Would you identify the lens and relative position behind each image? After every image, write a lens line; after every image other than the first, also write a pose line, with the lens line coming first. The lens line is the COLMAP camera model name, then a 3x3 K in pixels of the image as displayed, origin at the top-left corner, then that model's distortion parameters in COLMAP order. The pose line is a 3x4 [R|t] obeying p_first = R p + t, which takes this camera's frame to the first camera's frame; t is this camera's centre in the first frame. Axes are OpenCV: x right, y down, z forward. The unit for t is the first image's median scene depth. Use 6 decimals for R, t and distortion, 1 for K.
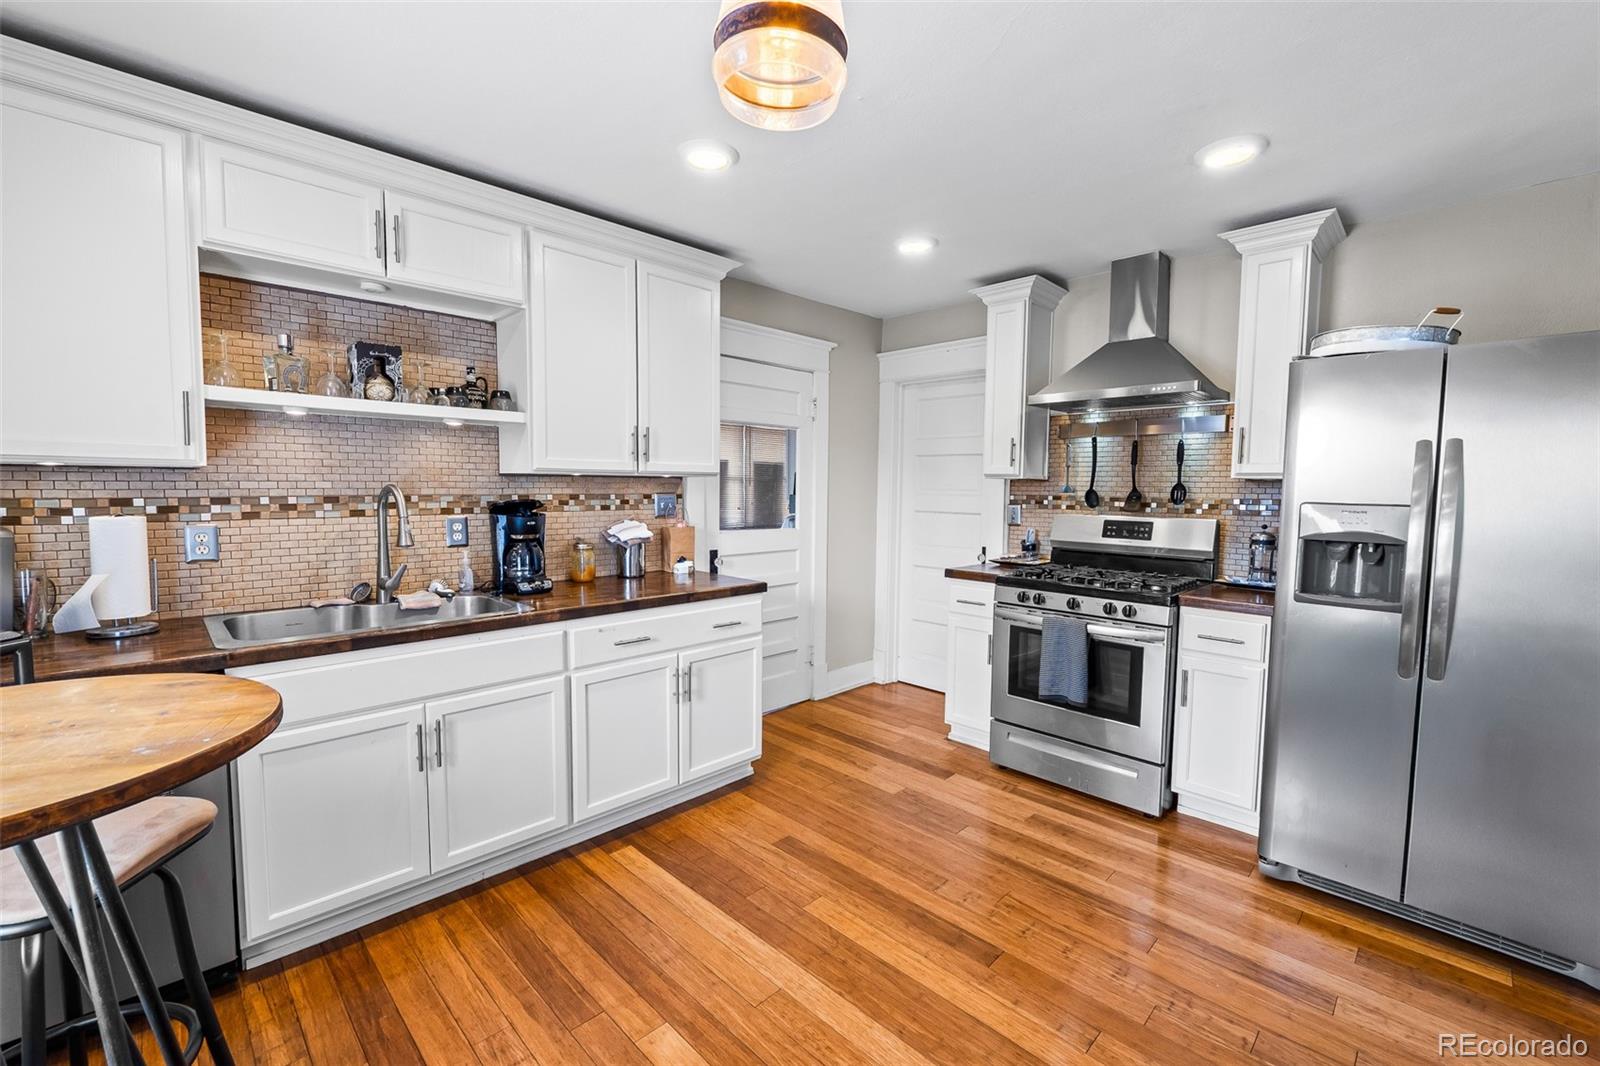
lens RADIAL K [[672.1, 0, 798.5], [0, 672.1, 531.5], [0, 0, 1]] dist [-0.000396, -0.000213]
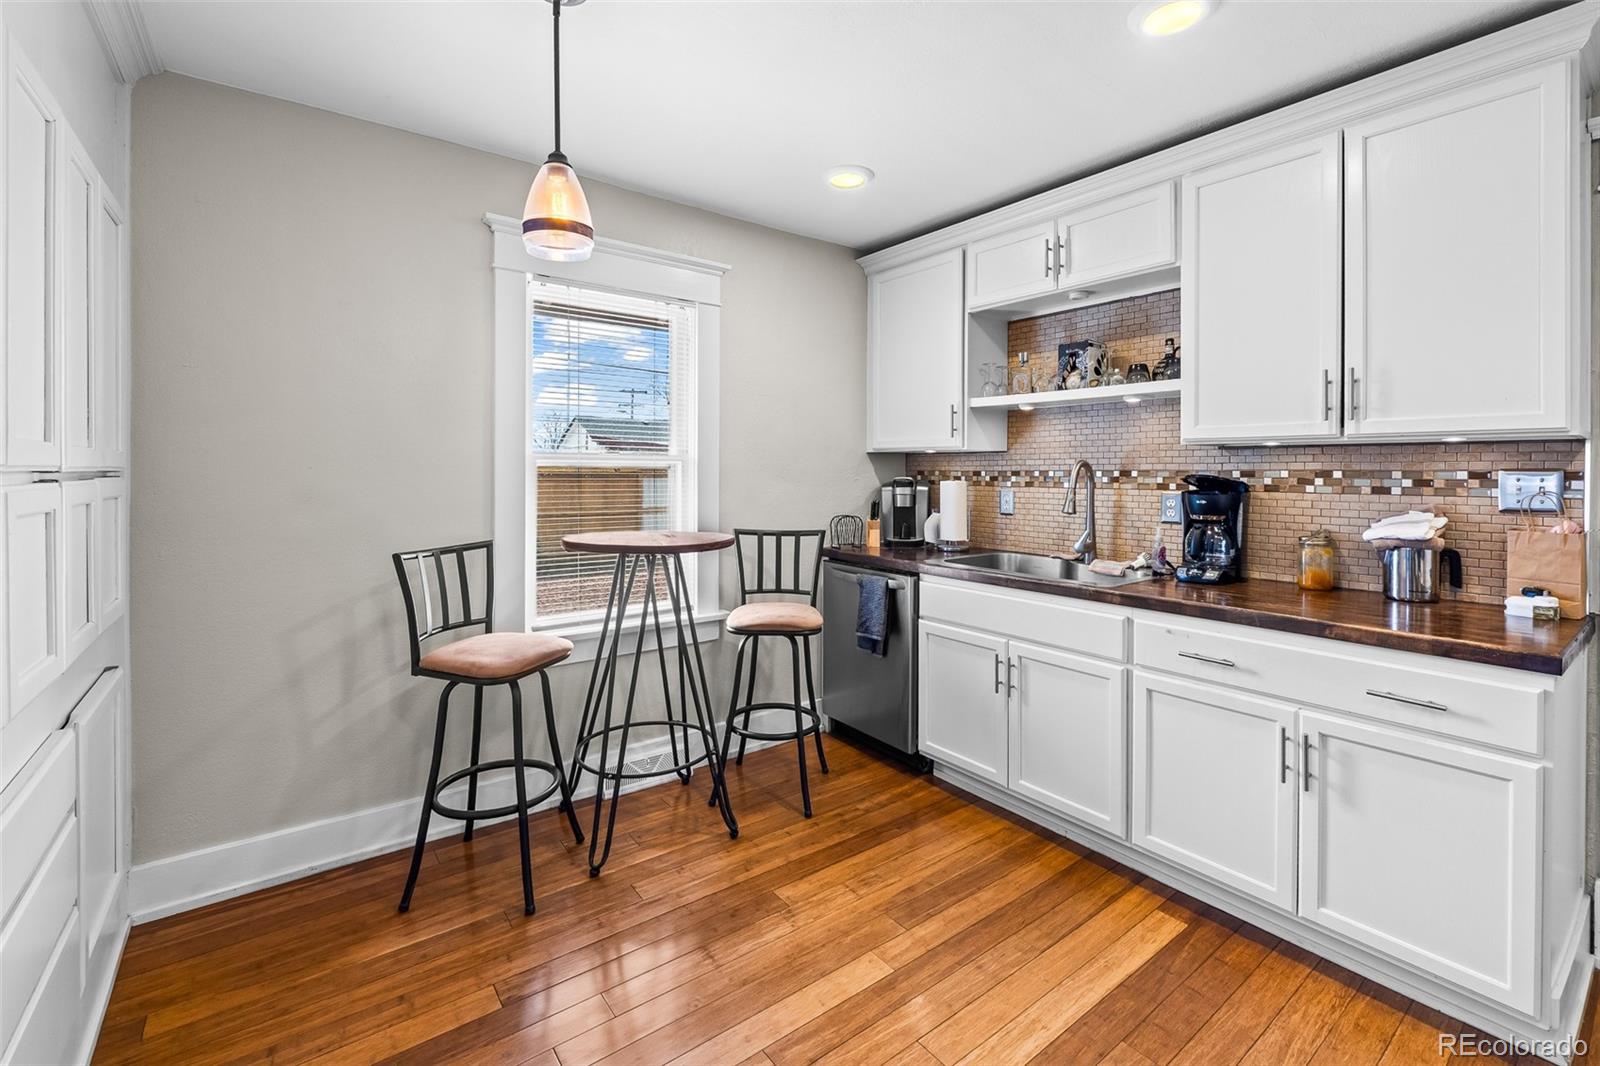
lens RADIAL K [[700.8, 0, 805.7], [0, 700.8, 471.4], [0, 0, 1]] dist [-0.003657, -0.000648]
pose [[-0.129834, -0.005983, -0.991518, 0.507209], [-0.071589, 0.997429, 0.003355, -0.016239], [0.988948, 0.071417, -0.129928, 0.539963]]
